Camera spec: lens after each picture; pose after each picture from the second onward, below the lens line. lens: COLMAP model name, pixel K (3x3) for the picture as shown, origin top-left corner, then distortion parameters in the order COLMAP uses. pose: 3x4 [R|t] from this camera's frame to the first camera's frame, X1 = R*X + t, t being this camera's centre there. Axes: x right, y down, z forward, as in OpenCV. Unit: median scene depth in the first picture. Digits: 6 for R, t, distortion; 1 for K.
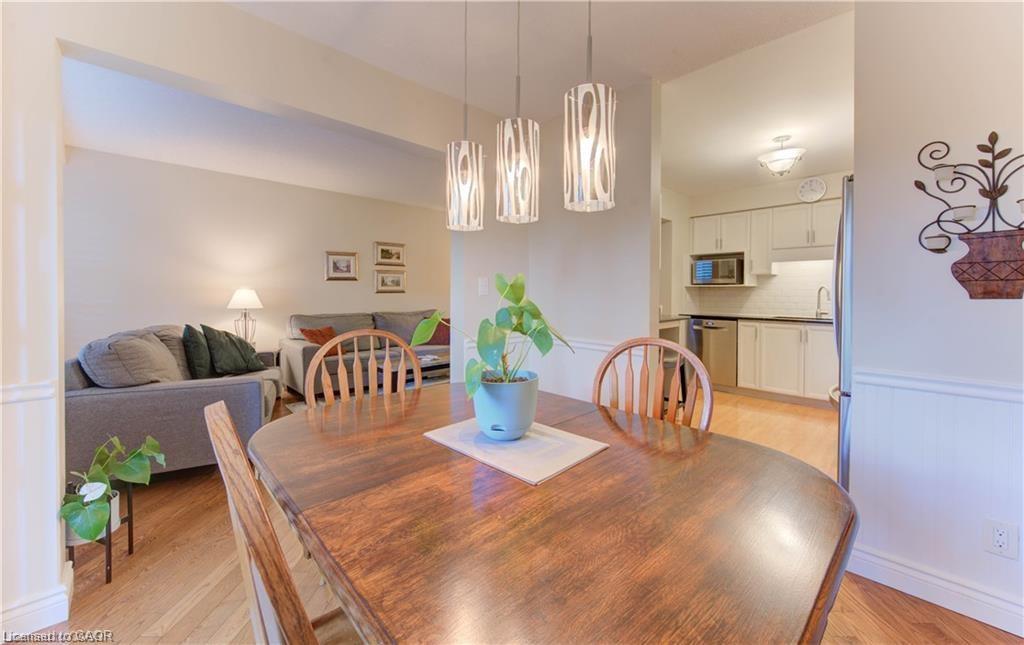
lens RADIAL K [[390.9, 0, 531.9], [0, 390.9, 294.9], [0, 0, 1]] dist [-0.001508, -0.000811]
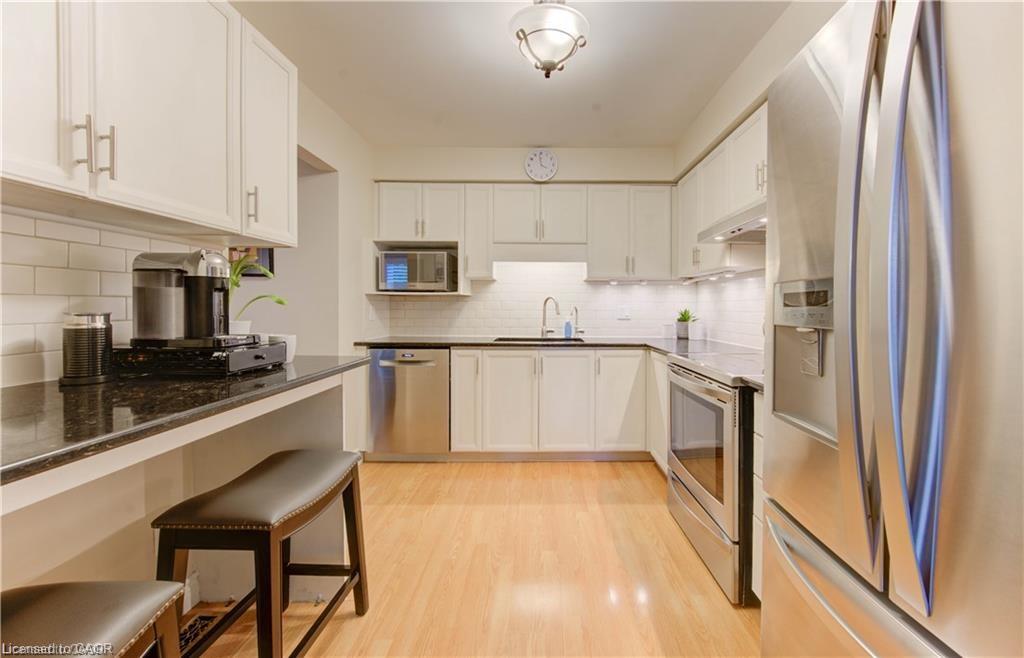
lens RADIAL K [[395.1, 0, 548.5], [0, 395.1, 306.4], [0, 0, 1]] dist [0.000254, -0.002517]
pose [[0.696969, -0.001552, 0.717100, 0.172887], [0.004154, 0.999990, -0.001874, -0.000759], [-0.717090, 0.004285, 0.696968, 0.427905]]
